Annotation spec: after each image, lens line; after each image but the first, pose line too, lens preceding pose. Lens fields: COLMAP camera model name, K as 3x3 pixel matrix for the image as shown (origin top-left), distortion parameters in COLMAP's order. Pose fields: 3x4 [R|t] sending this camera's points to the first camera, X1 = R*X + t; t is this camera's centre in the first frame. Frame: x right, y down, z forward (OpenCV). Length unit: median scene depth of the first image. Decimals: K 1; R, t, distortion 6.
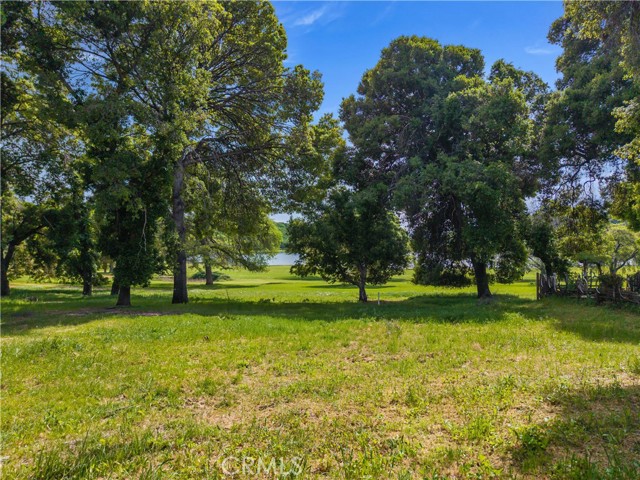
lens RADIAL K [[442.0, 0, 318.1], [0, 442.0, 242.1], [0, 0, 1]] dist [0.005065, -0.000738]
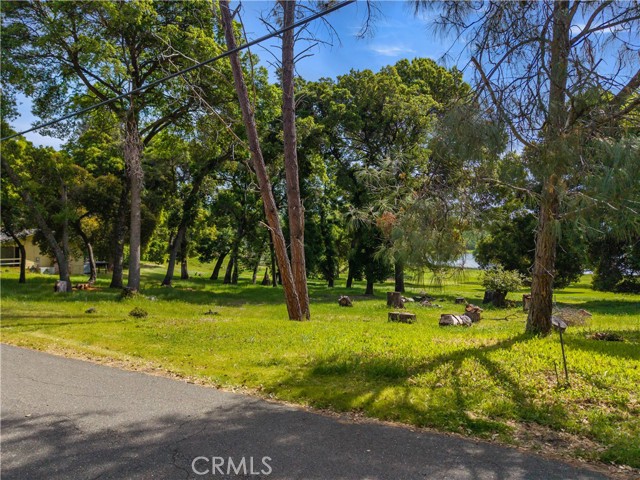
lens RADIAL K [[442.0, 0, 318.1], [0, 442.0, 242.1], [0, 0, 1]] dist [0.005065, -0.000738]
pose [[0.929318, 0.005854, -0.369234, -0.023583], [-0.004434, 0.999979, 0.004694, -0.035655], [0.369254, -0.002725, 0.929324, -0.368436]]
